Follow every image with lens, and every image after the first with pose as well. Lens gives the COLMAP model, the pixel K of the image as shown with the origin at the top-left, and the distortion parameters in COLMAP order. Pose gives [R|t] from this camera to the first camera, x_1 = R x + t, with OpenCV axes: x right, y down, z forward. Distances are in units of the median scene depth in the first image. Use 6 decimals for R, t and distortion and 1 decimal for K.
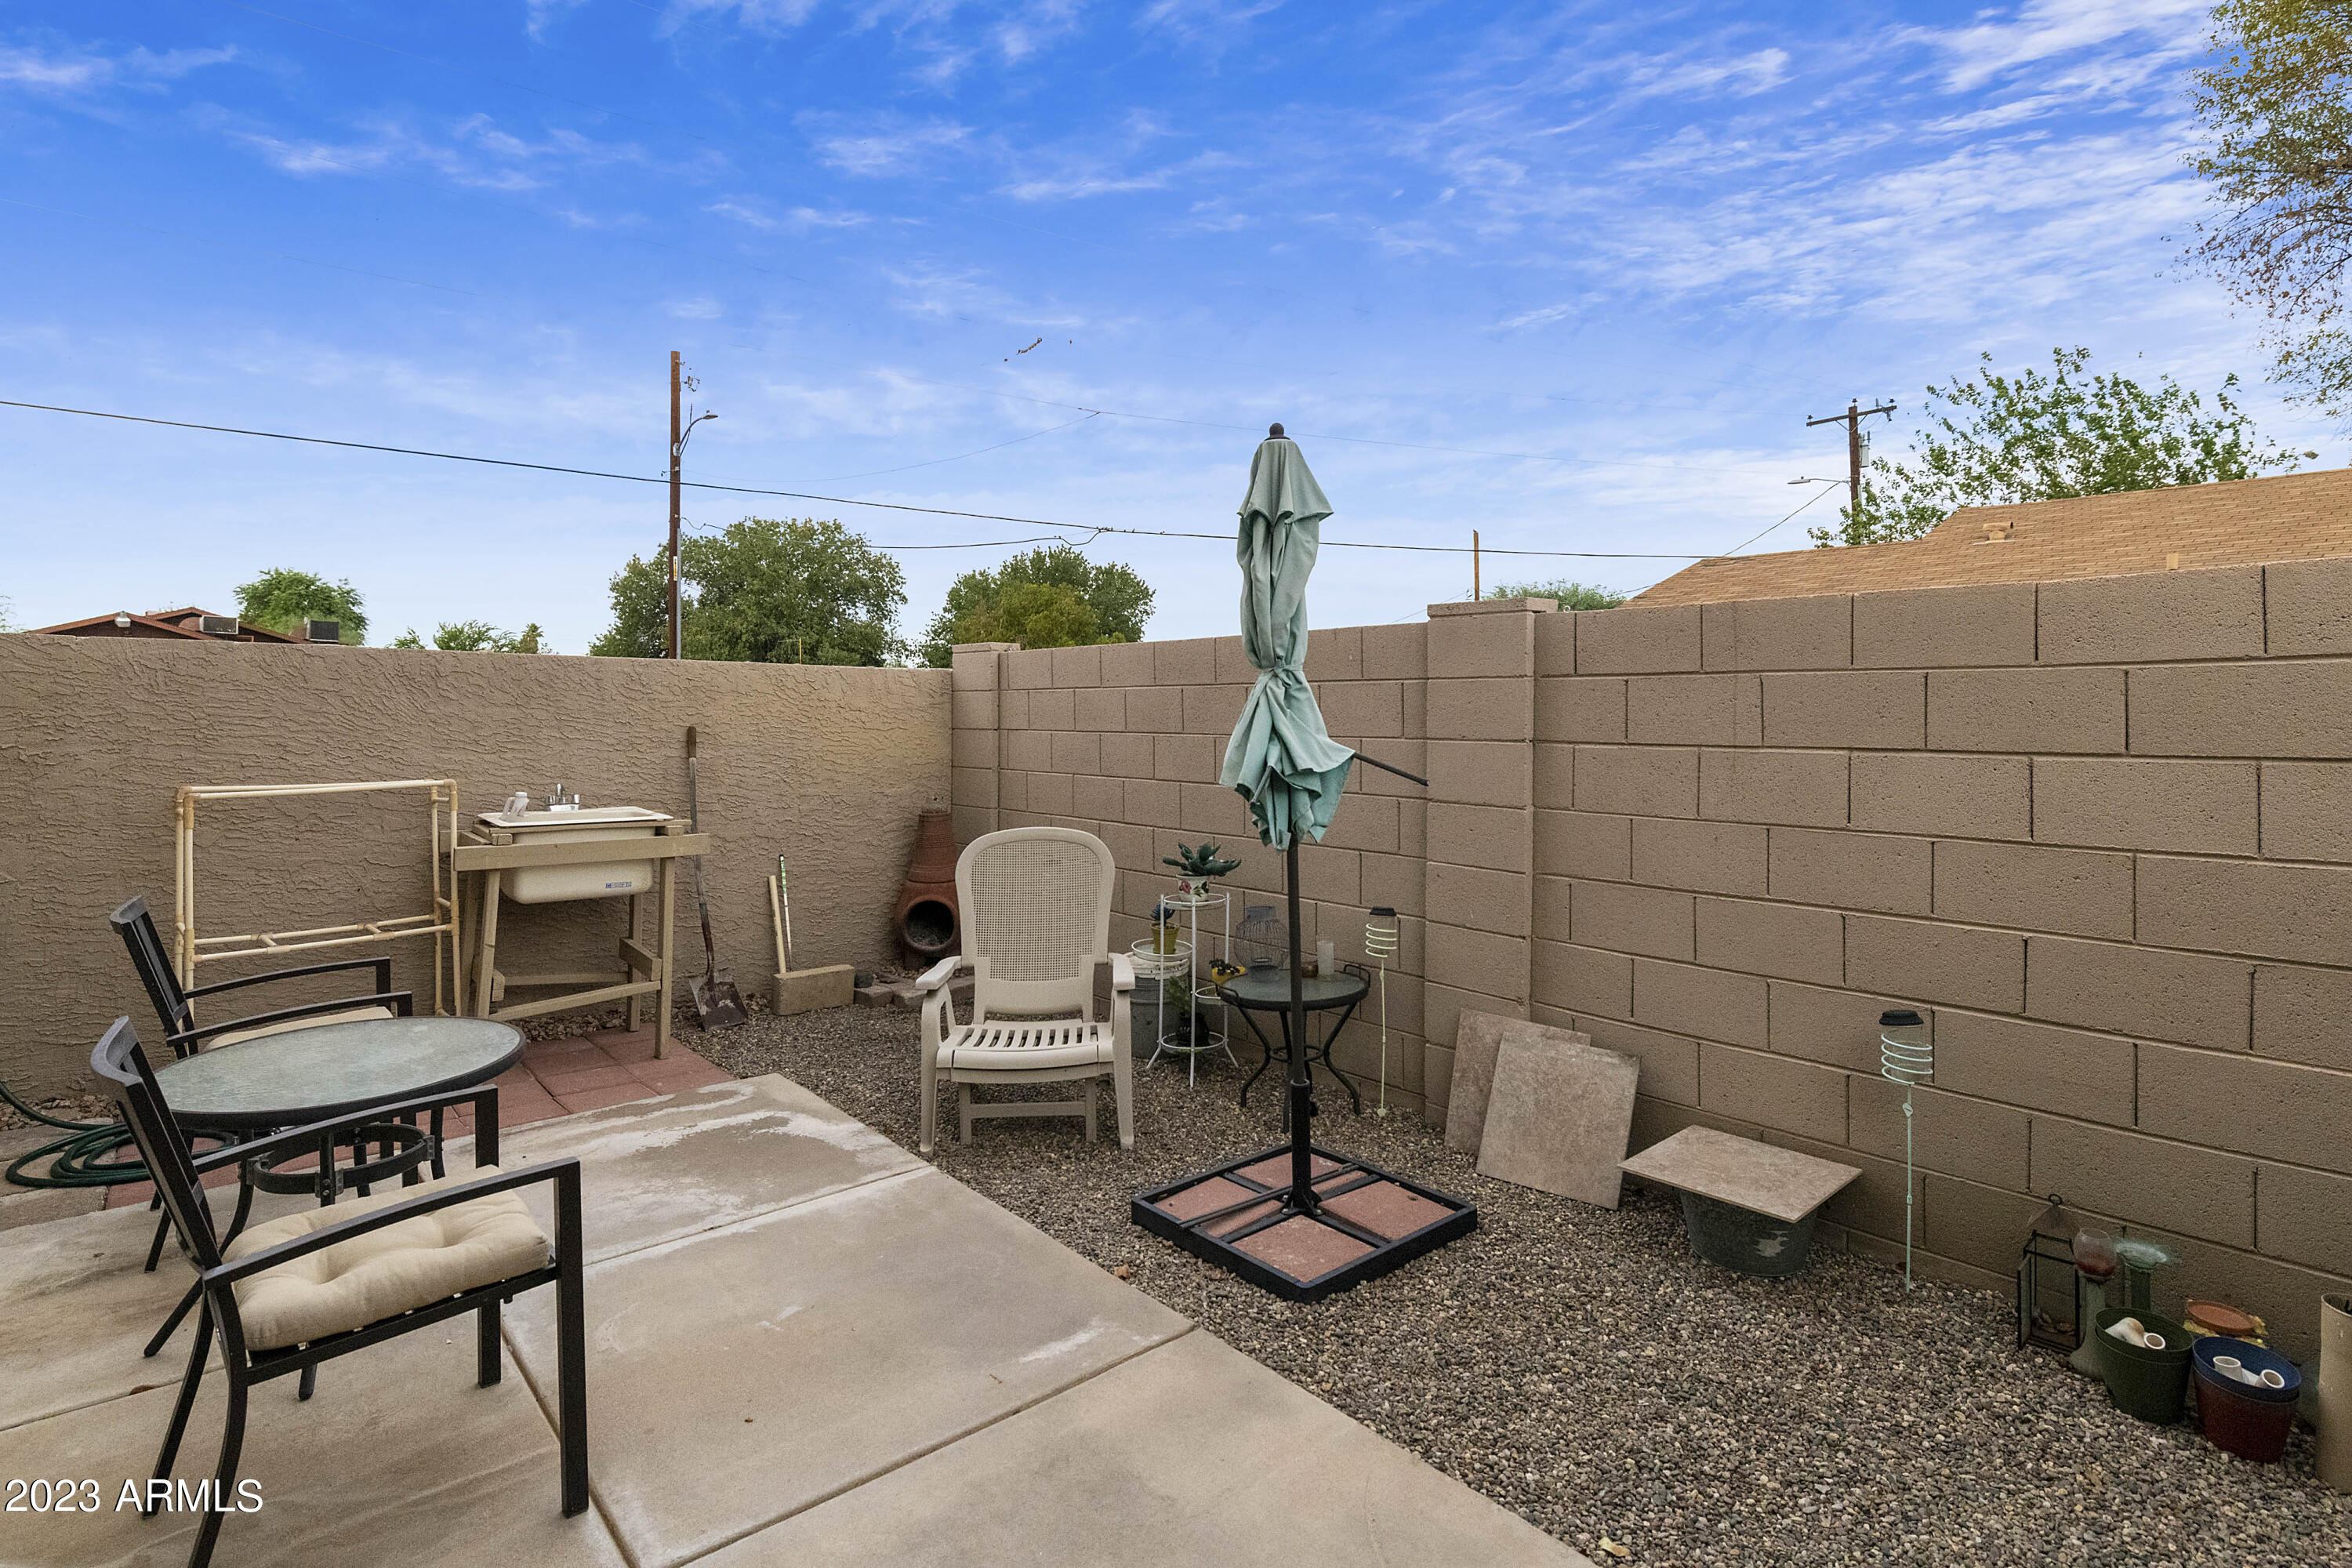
lens RADIAL K [[1168.1, 0, 1182.2], [0, 1168.1, 725.9], [0, 0, 1]] dist [0.001422, 0.000322]
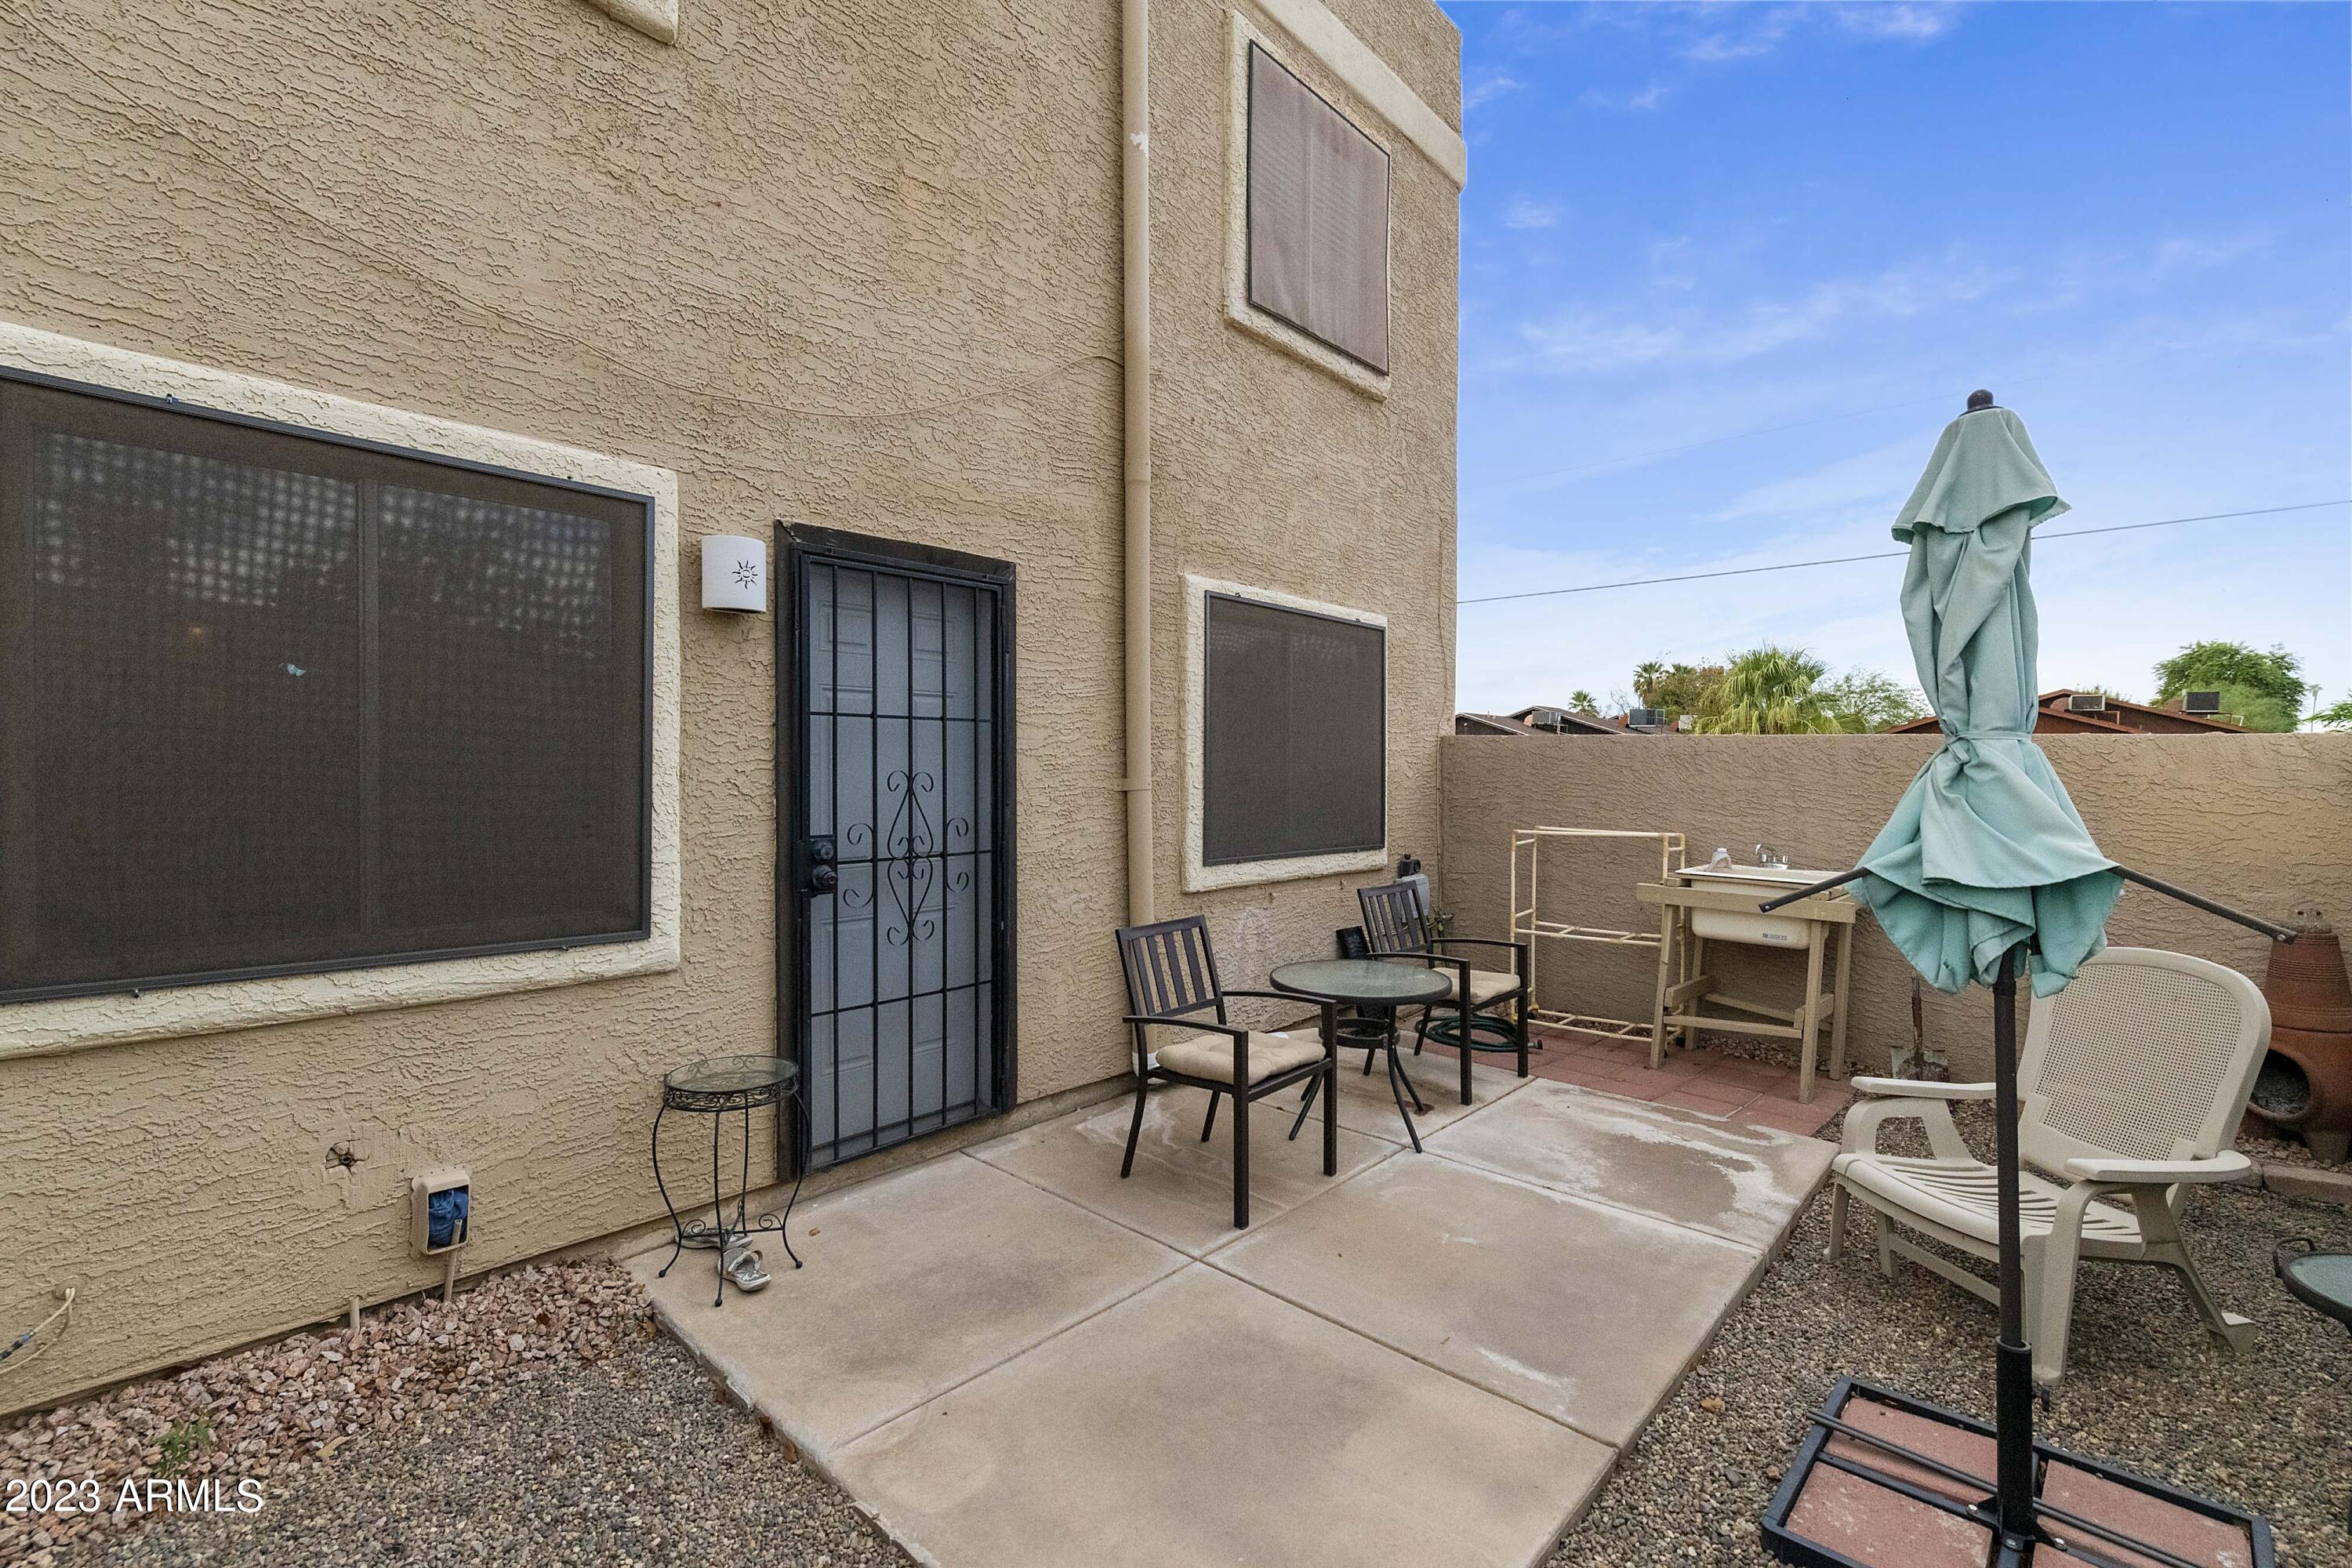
lens RADIAL K [[1025.7, 0, 1176.0], [0, 1025.7, 784.0], [0, 0, 1]] dist [-0.001385, -0.000244]
pose [[0.105538, 0.015310, -0.994297, 0.567081], [-0.023565, 0.999639, 0.012891, -0.014802], [0.994136, 0.022070, 0.105861, 0.397522]]
